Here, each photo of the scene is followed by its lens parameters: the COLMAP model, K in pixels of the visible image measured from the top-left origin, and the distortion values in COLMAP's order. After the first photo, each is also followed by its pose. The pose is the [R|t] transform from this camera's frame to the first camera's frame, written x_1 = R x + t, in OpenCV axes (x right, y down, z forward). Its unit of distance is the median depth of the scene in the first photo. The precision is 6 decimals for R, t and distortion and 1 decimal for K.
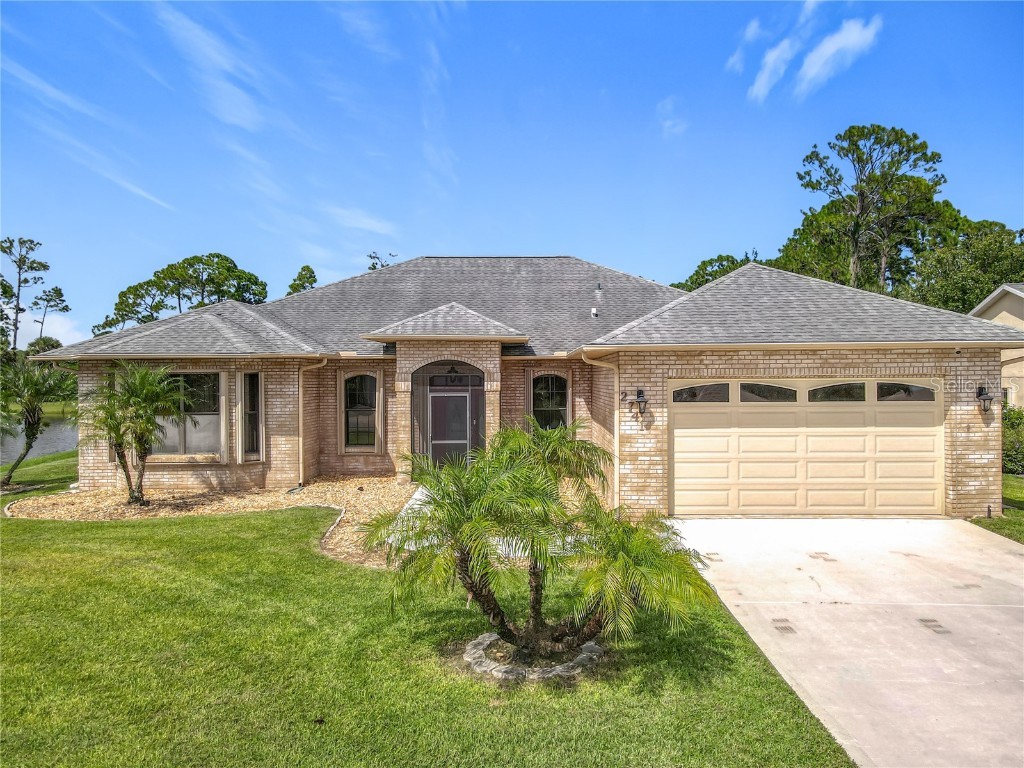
lens RADIAL K [[752.8, 0, 521.3], [0, 752.8, 382.5], [0, 0, 1]] dist [0.030054, 0.007349]
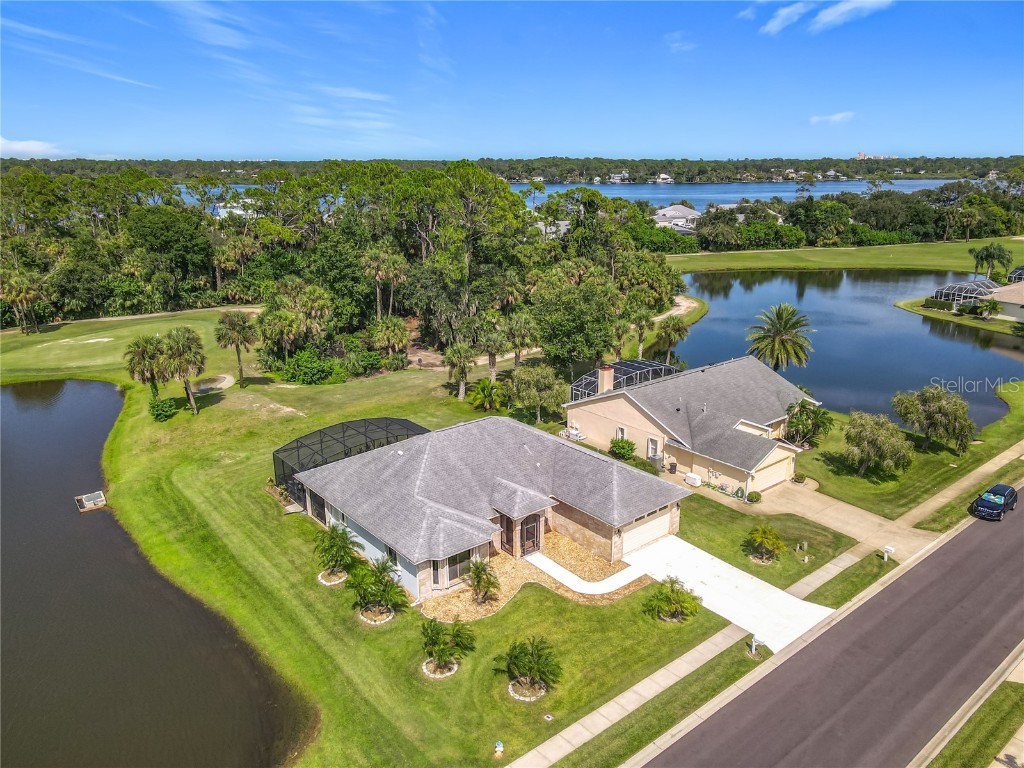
lens RADIAL K [[763.0, 0, 520.0], [0, 763.0, 396.7], [0, 0, 1]] dist [0.004953, 0.008550]
pose [[0.762902, -0.195972, 0.616097, -1.783600], [0.002960, 0.954001, 0.299790, -1.295765], [-0.646507, -0.226887, 0.728389, -0.938218]]
